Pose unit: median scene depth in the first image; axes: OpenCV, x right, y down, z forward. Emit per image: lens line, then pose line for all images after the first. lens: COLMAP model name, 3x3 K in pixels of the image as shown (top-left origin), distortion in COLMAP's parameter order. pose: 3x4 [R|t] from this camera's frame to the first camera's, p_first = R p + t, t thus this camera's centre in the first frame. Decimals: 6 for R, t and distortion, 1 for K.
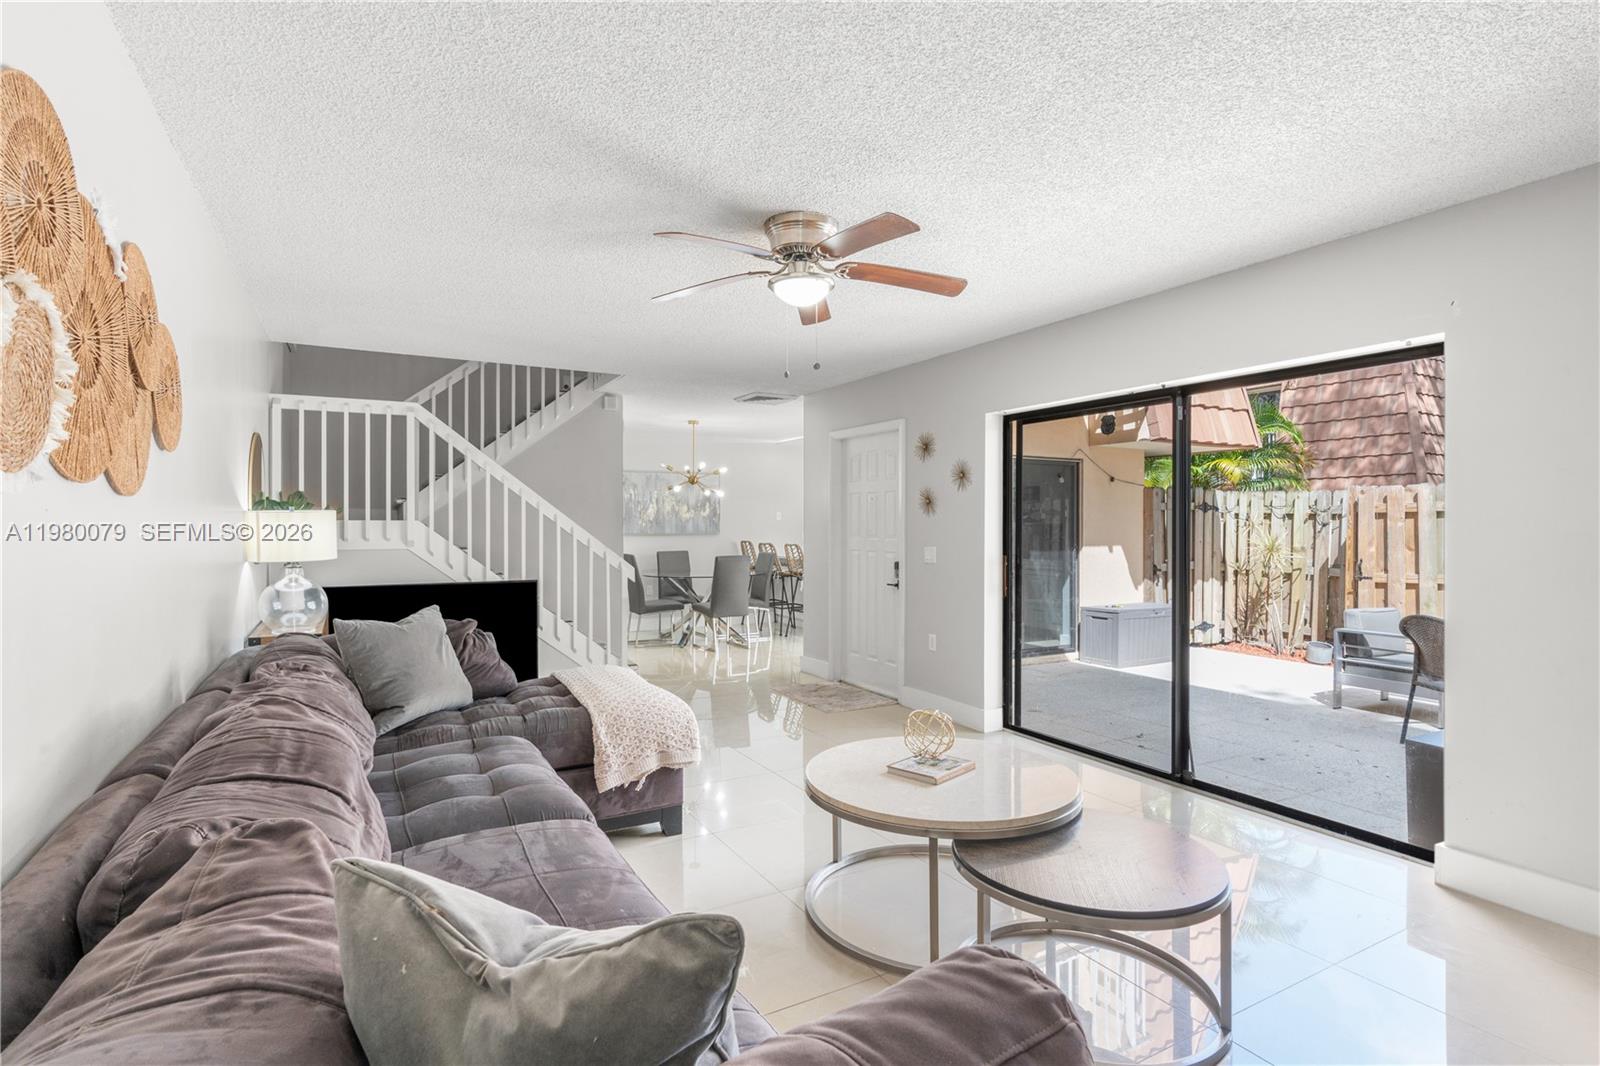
lens RADIAL K [[779.9, 0, 800.0], [0, 779.9, 533.0], [0, 0, 1]] dist [-0.000540, 0.000012]
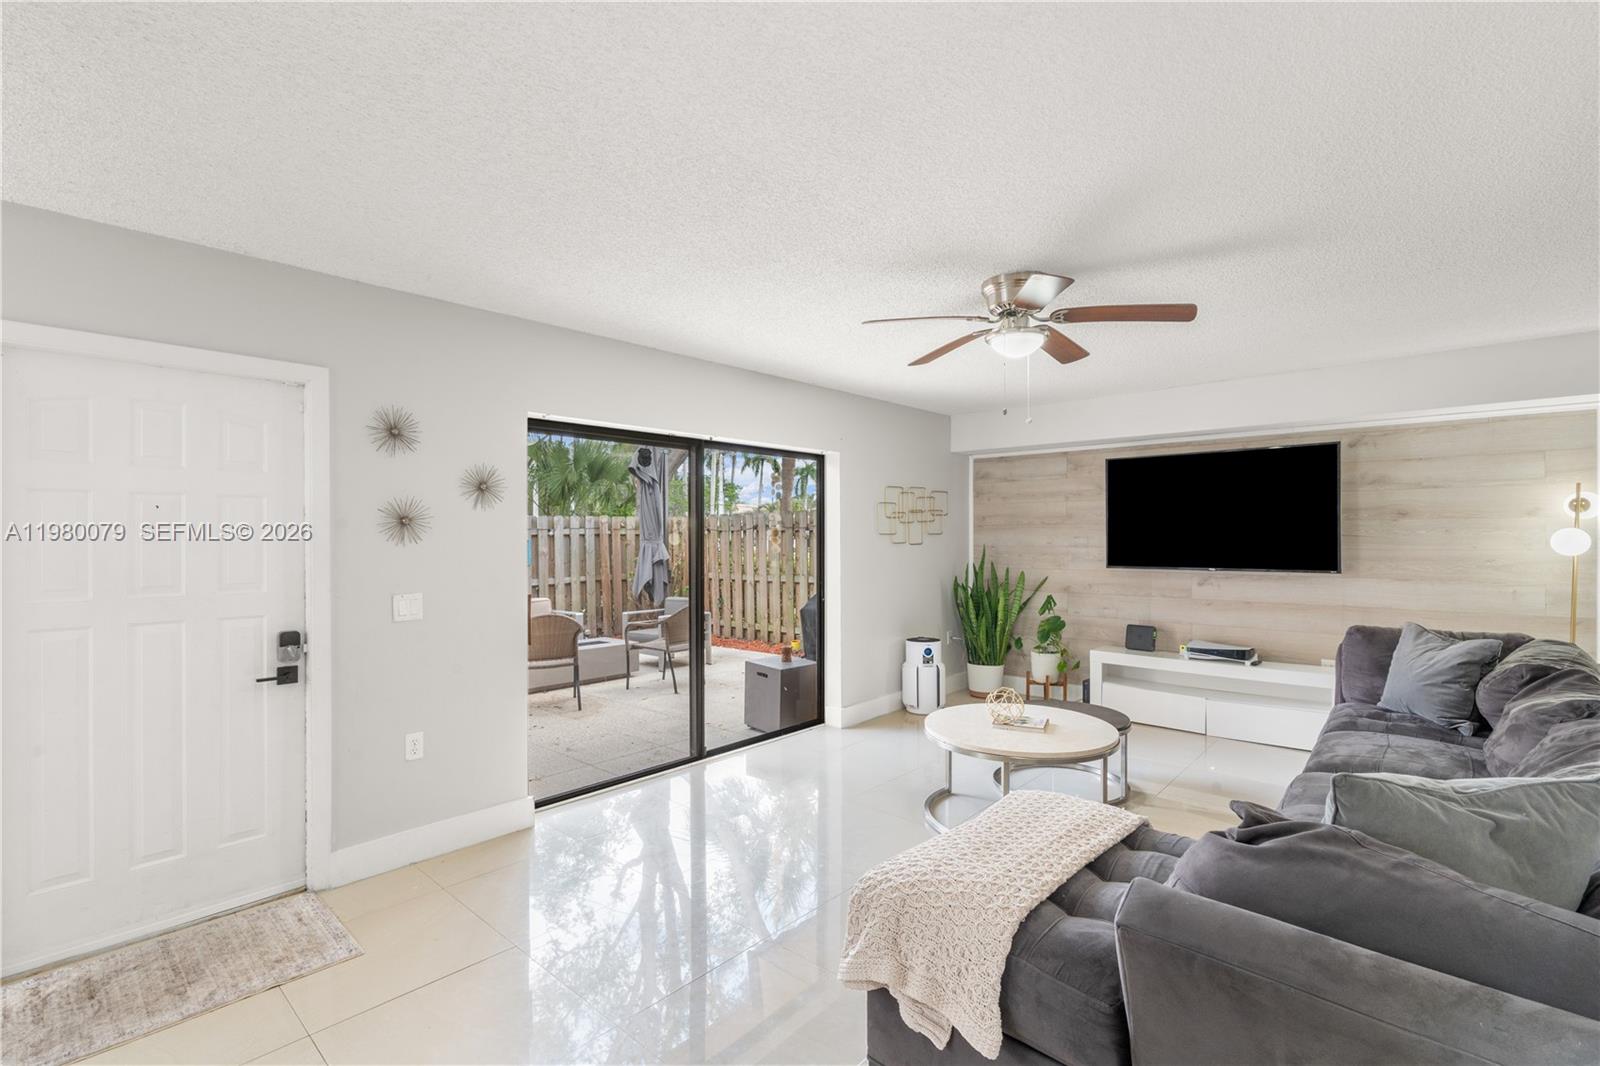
lens RADIAL K [[723.4, 0, 795.0], [0, 723.4, 529.5], [0, 0, 1]] dist [-0.001561, -0.000155]
pose [[-0.311430, 0.006265, 0.950248, -0.475131], [0.011154, 0.999933, -0.002938, -0.028675], [-0.950204, 0.009684, -0.311479, 0.881895]]
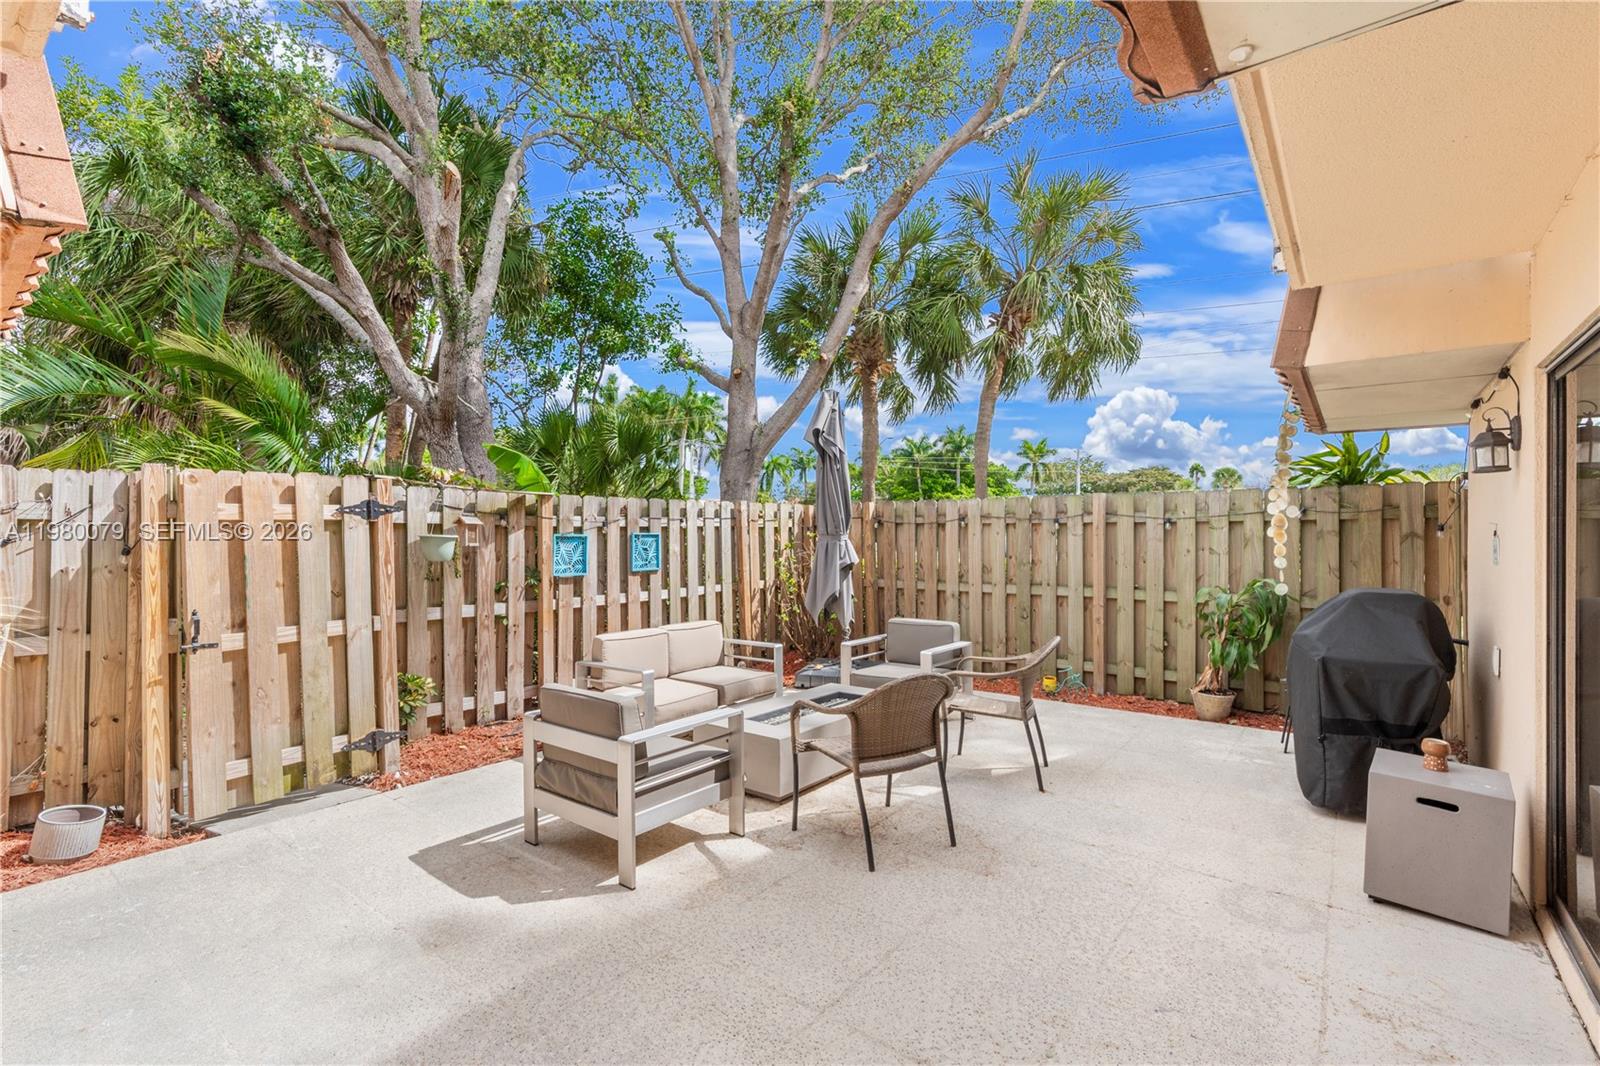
lens RADIAL K [[723.4, 0, 795.0], [0, 723.4, 529.5], [0, 0, 1]] dist [-0.001561, -0.000155]
pose [[-0.378589, 0.002949, 0.925560, 0.204353], [0.009927, 0.999950, 0.000875, -0.023354], [-0.925512, 0.009519, -0.378600, 1.214580]]
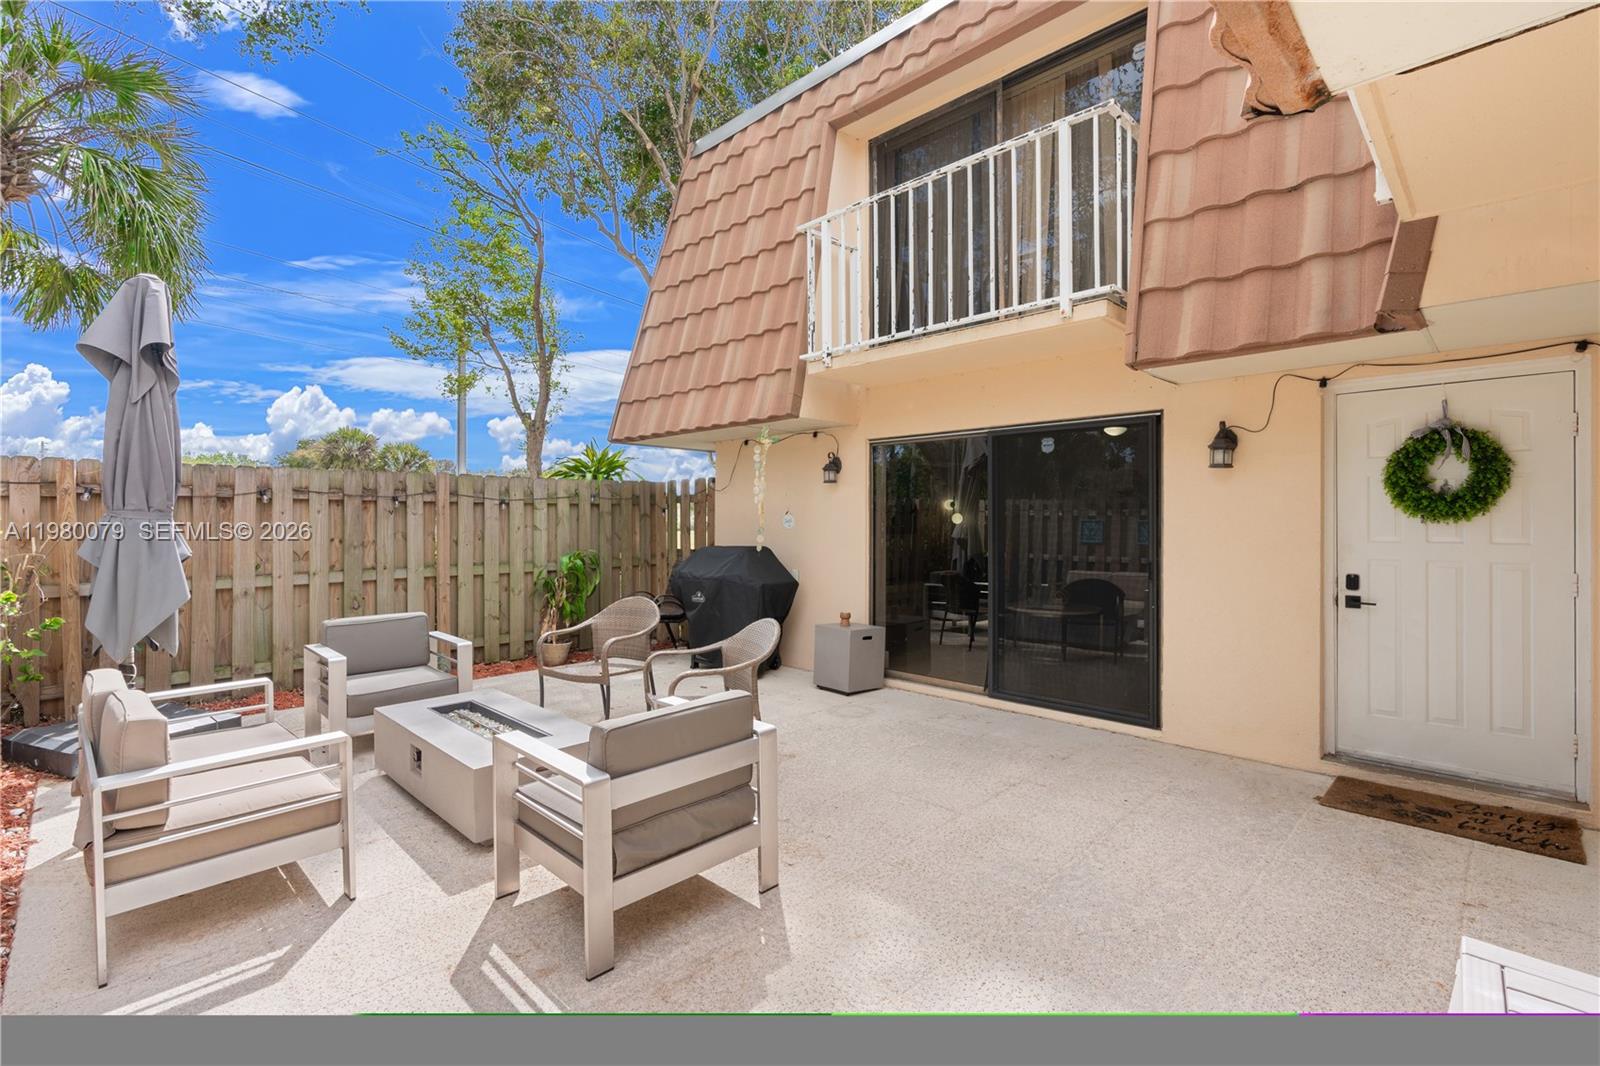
lens RADIAL K [[723.4, 0, 795.0], [0, 723.4, 529.5], [0, 0, 1]] dist [-0.001561, -0.000155]
pose [[-0.962760, 0.000026, -0.270359, 0.892569], [-0.006931, 0.999669, 0.024779, -0.016445], [0.270270, 0.025730, -0.962441, 1.618752]]
